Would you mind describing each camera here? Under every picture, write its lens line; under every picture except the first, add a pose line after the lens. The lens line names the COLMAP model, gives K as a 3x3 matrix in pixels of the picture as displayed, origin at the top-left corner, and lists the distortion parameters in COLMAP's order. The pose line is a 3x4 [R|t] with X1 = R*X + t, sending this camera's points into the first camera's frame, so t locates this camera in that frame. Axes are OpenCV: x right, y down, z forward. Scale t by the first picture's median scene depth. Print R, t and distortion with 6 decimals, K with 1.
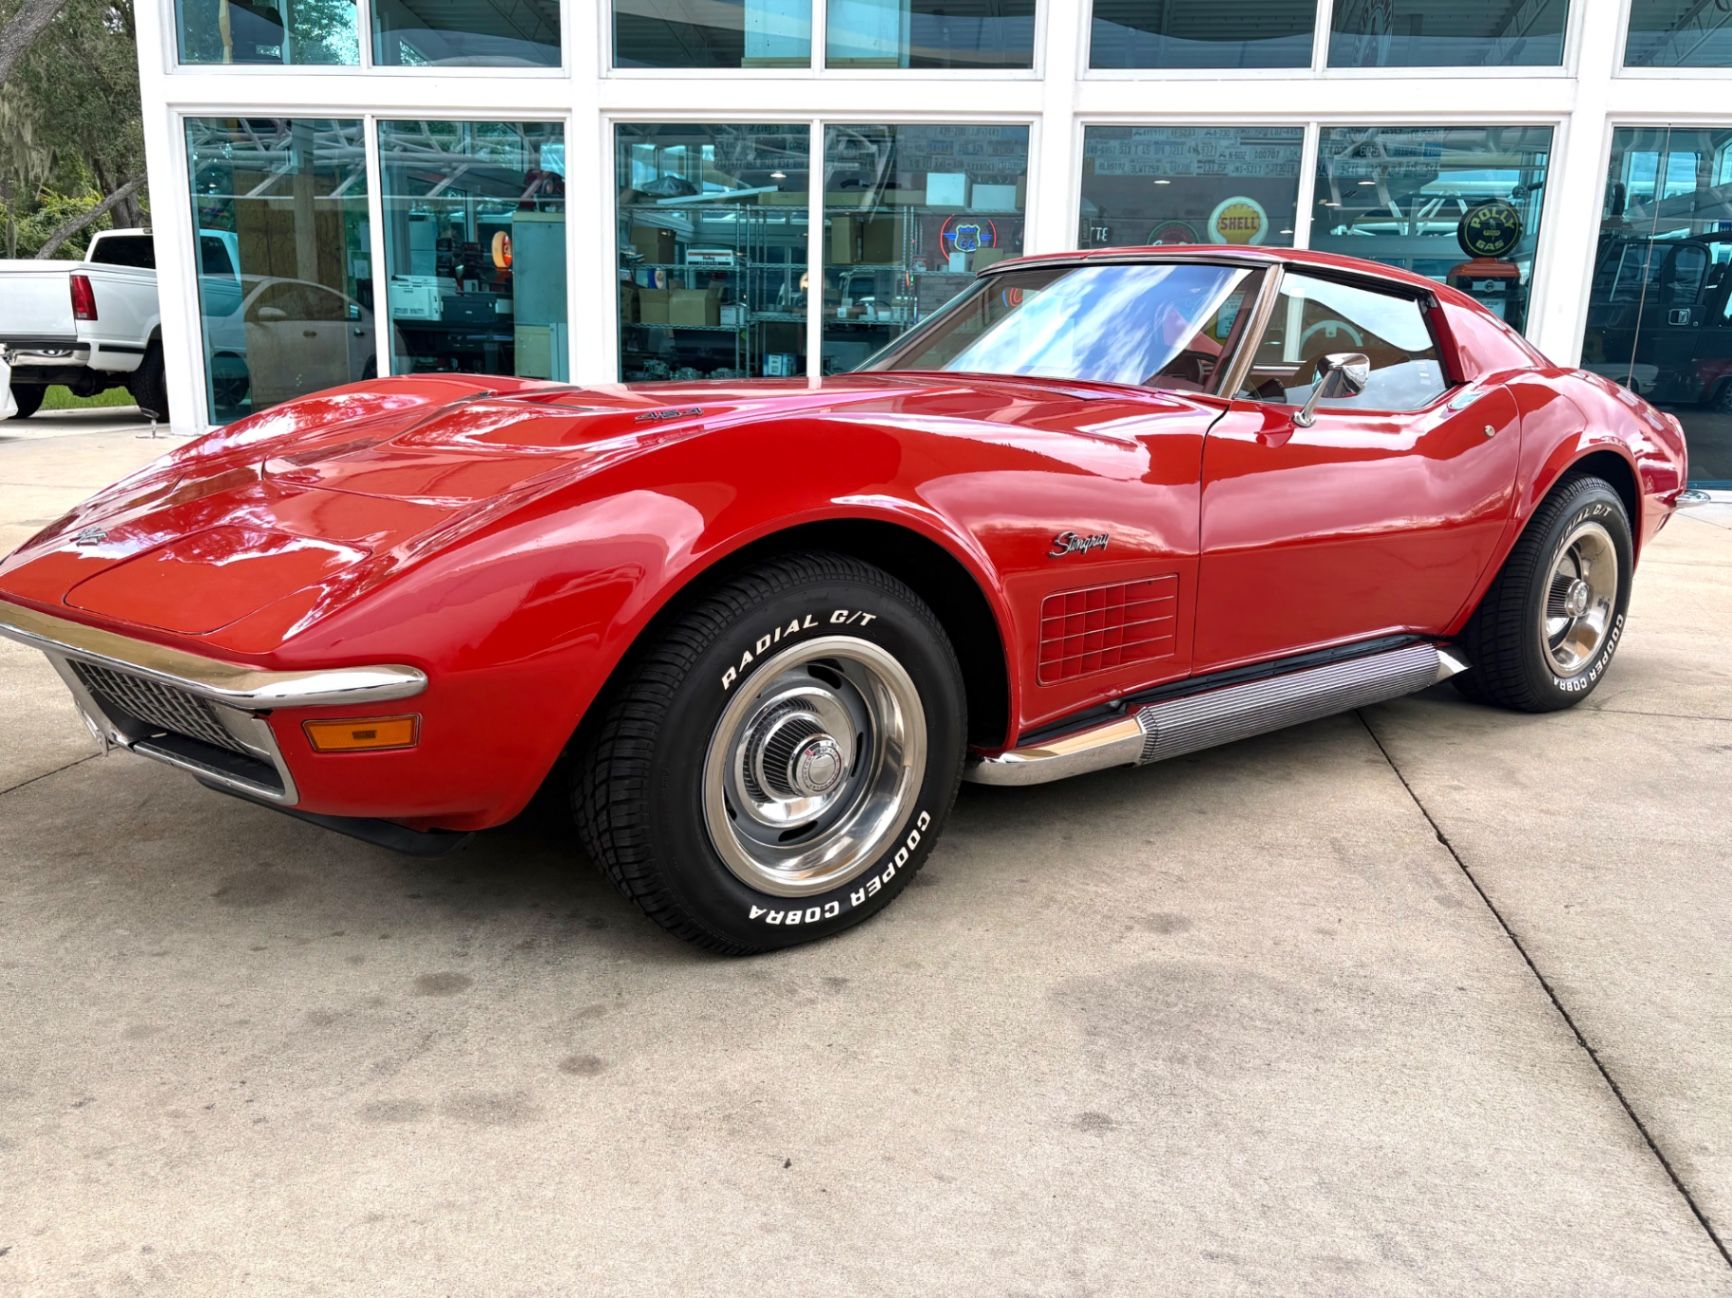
lens RADIAL K [[1362.4, 0, 885.2], [0, 1362.4, 627.1], [0, 0, 1]] dist [0.025249, -0.003823]
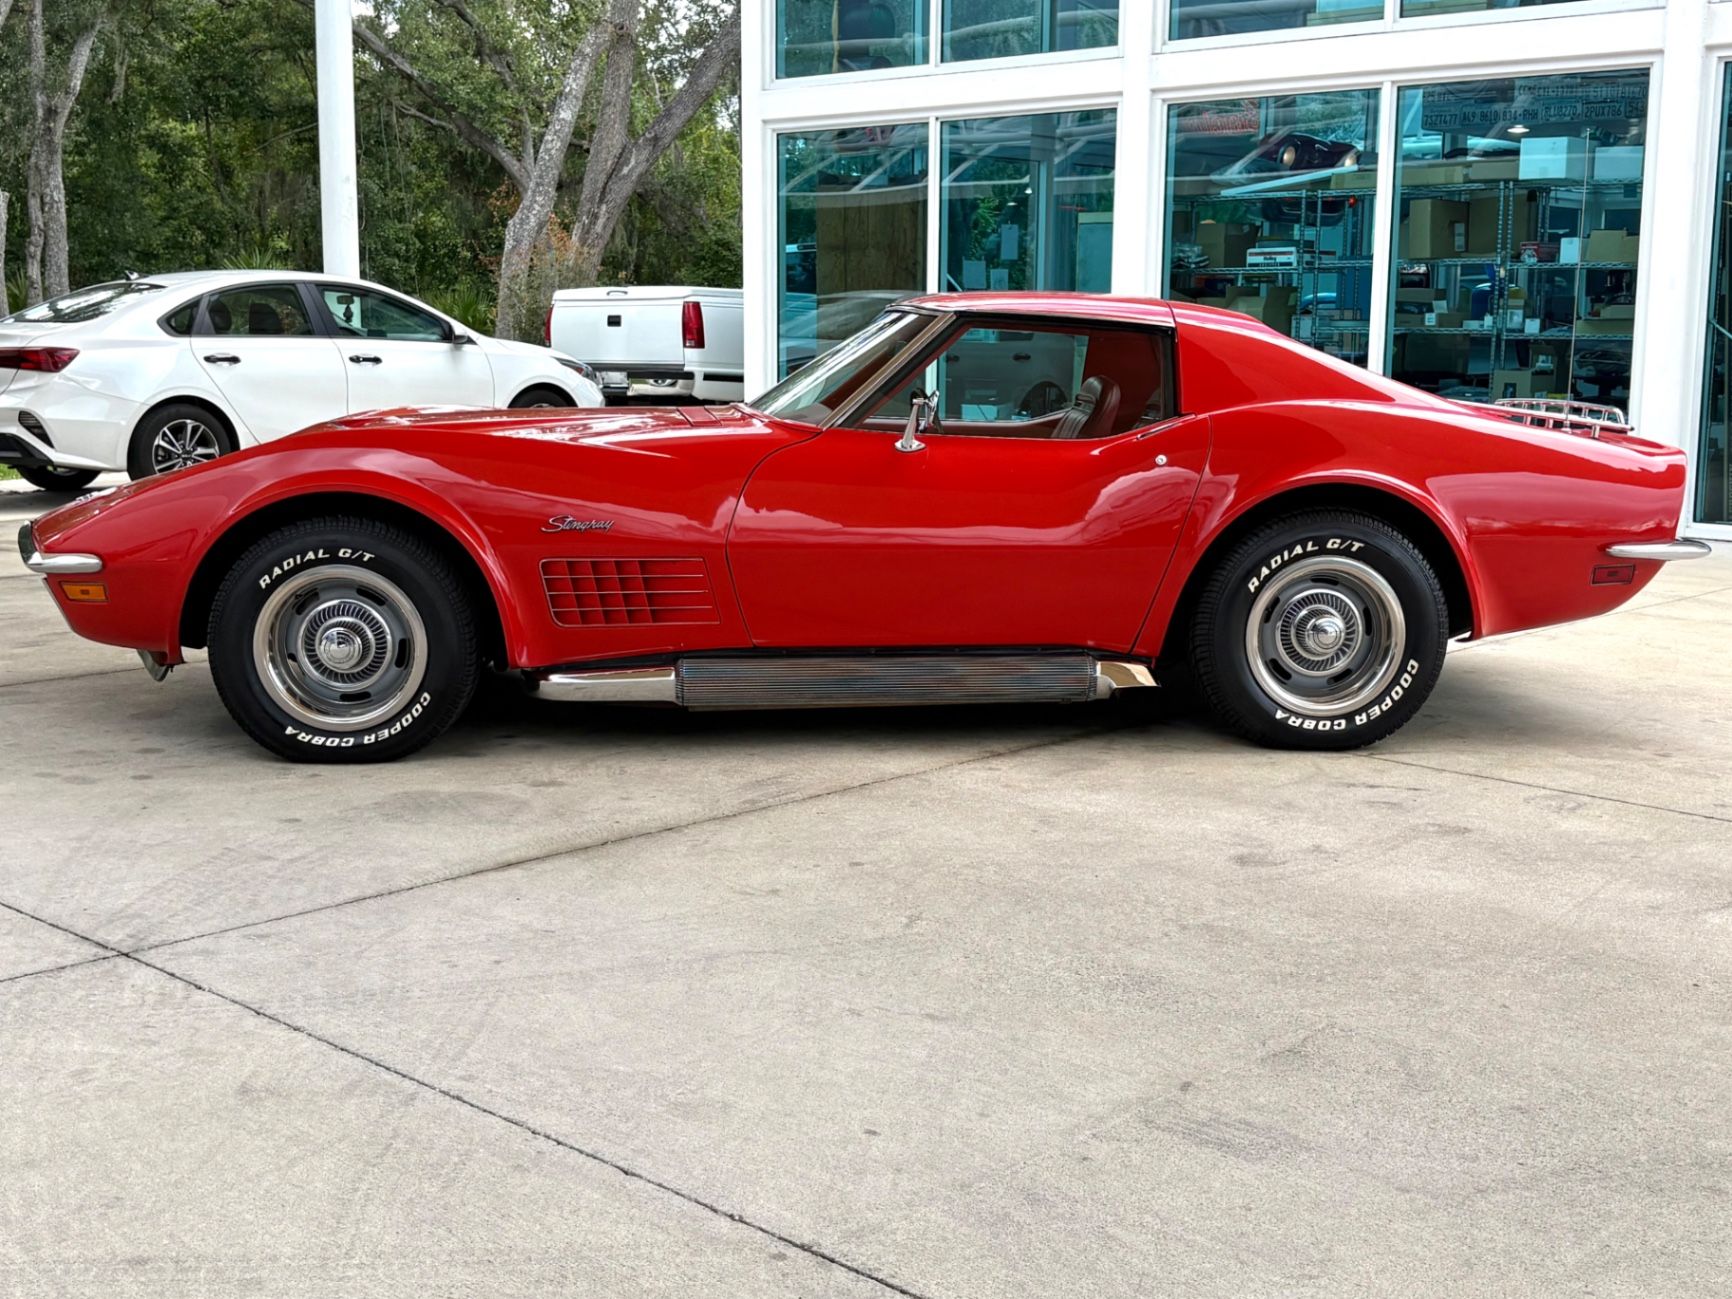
lens RADIAL K [[2157.8, 0, 857.8], [0, 2157.8, 592.7], [0, 0, 1]] dist [0.195732, -0.717799]
pose [[0.824343, 0.048873, -0.563977, 1.415591], [-0.101544, 0.992873, -0.062382, 0.101564], [0.556909, 0.108693, 0.823431, -0.579527]]
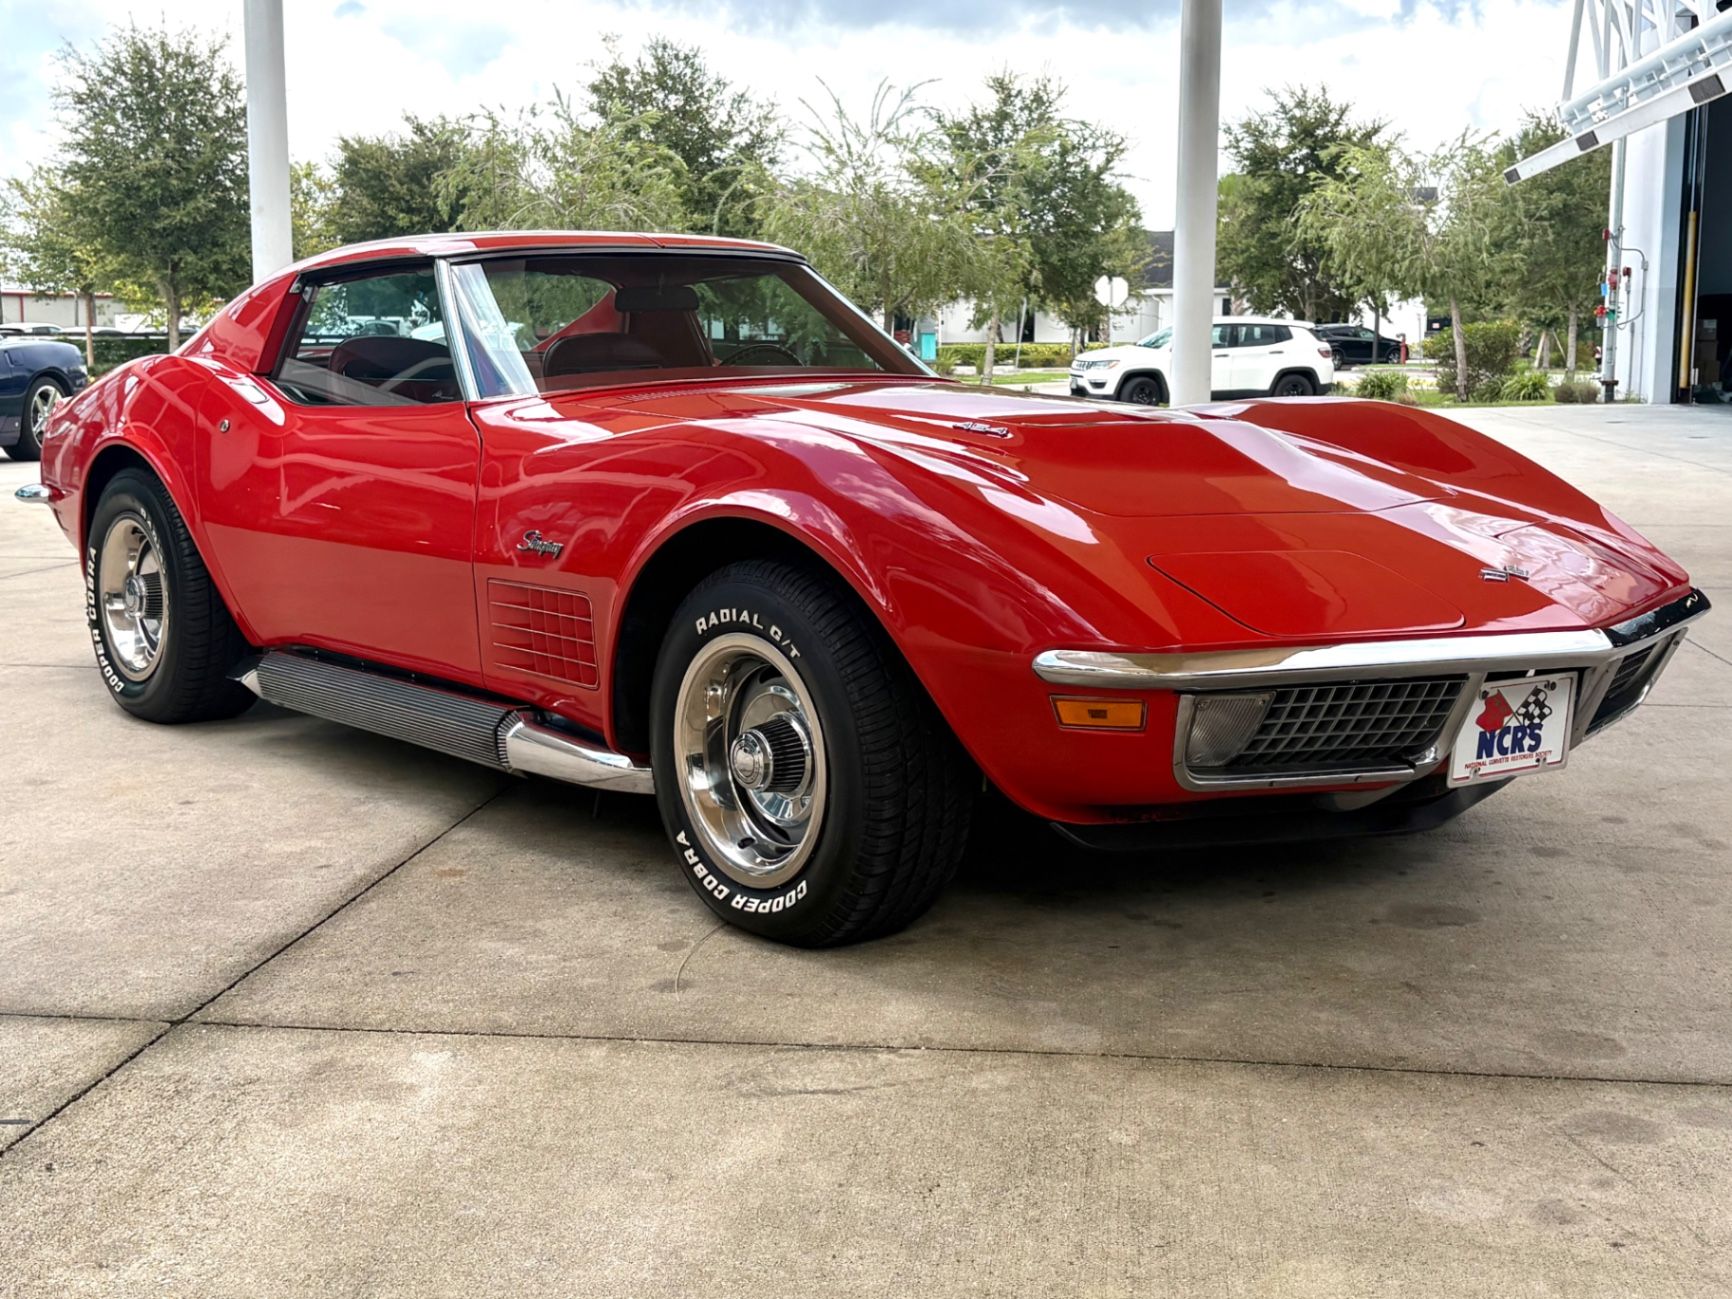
lens RADIAL K [[2206.5, 0, 866.0], [0, 2206.5, 649.5], [0, 0, 1]] dist [0.015591, 0.014479]
pose [[-0.028455, -0.177933, 0.983631, -1.646319], [0.207700, 0.961500, 0.179938, -0.303767], [-0.977779, 0.209420, 0.009597, 1.117091]]
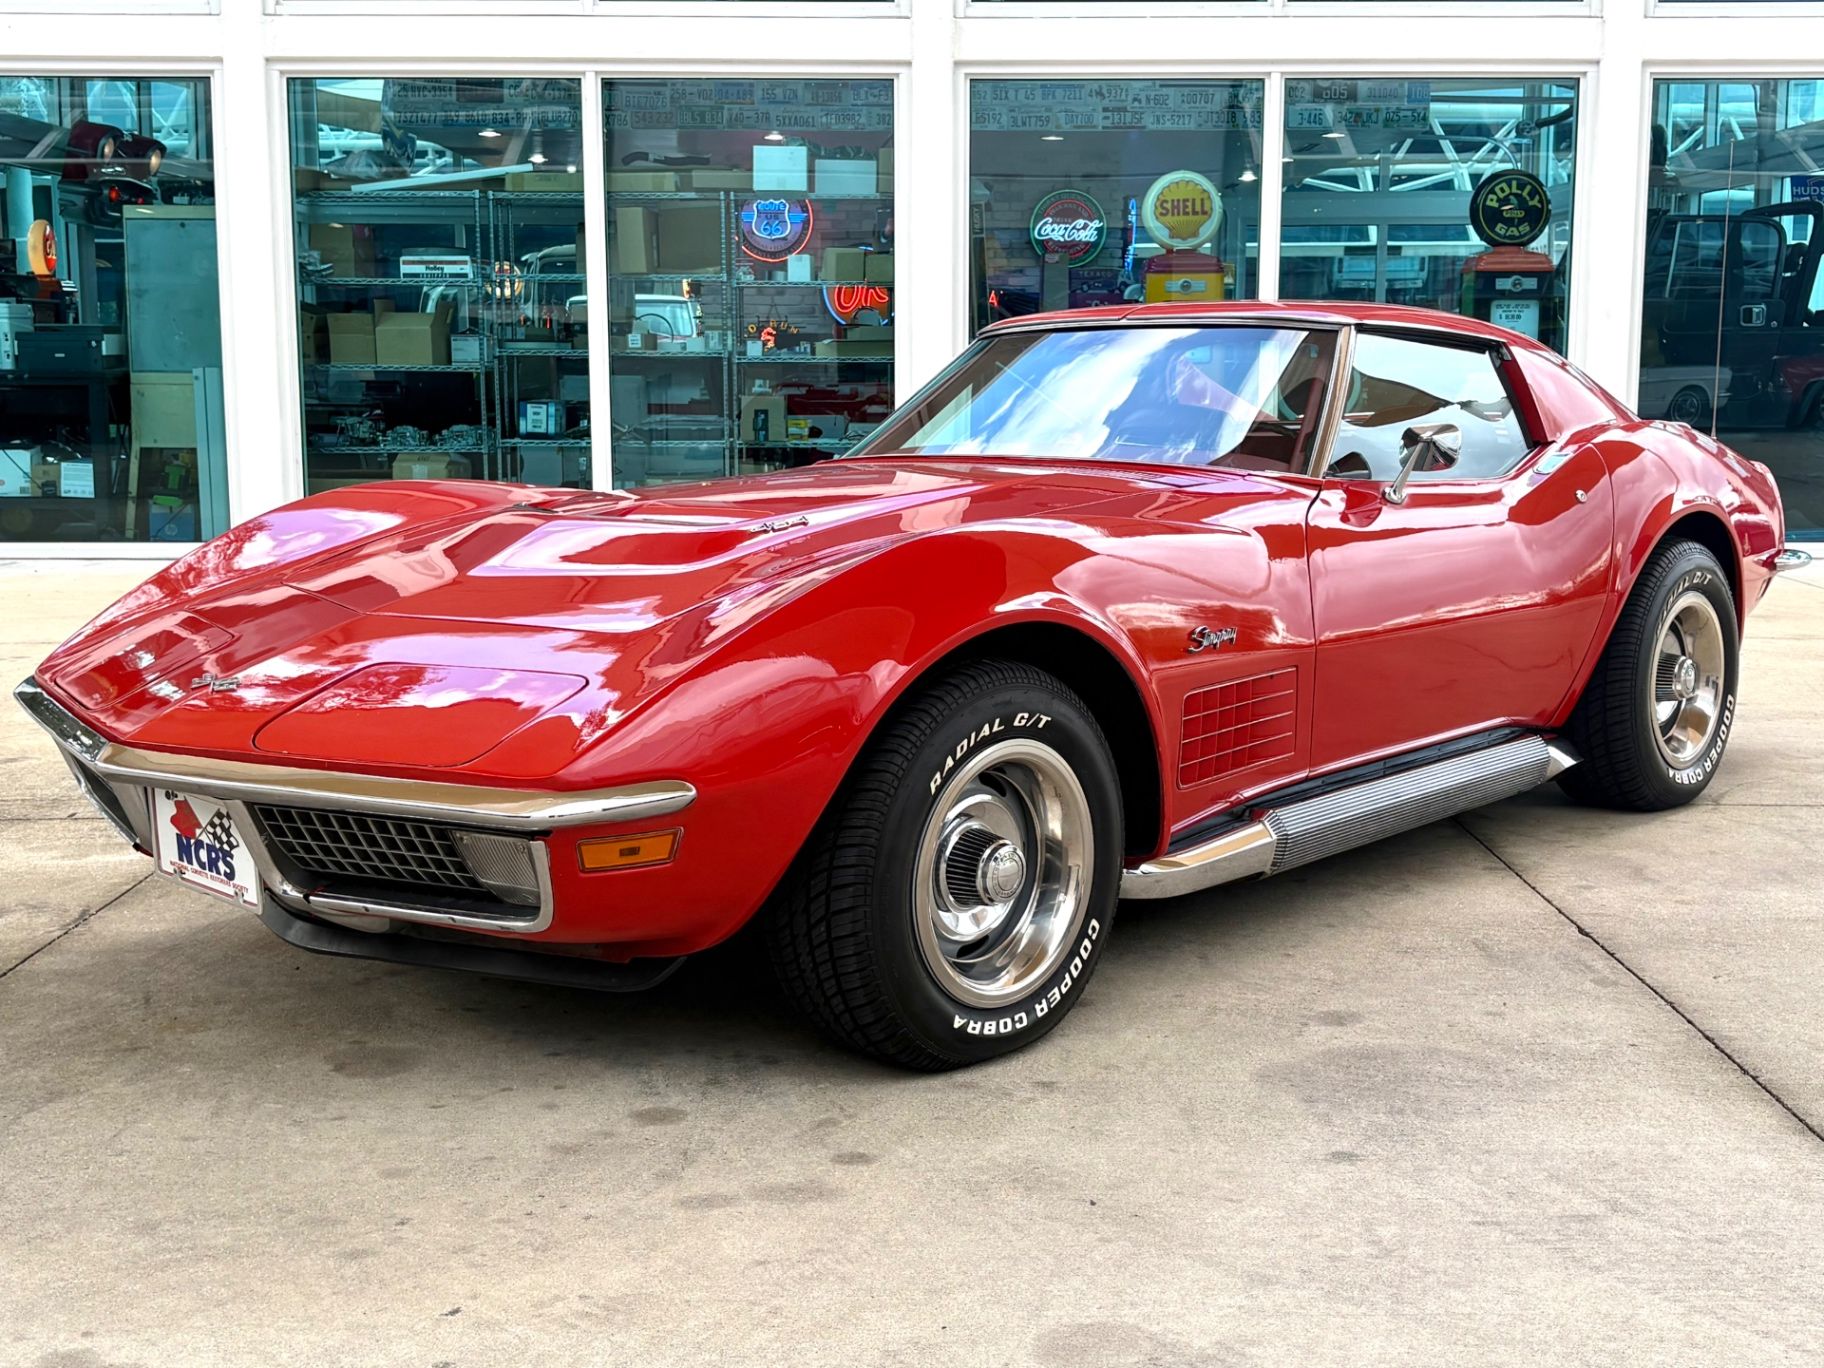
lens RADIAL K [[2217.7, 0, 915.1], [0, 2217.7, 649.7], [0, 0, 1]] dist [0.175610, -0.614863]
pose [[0.986477, -0.051334, 0.155654, -0.267541], [0.062203, 0.995893, -0.065781, 0.032106], [-0.151638, 0.074573, 0.985619, -0.451321]]
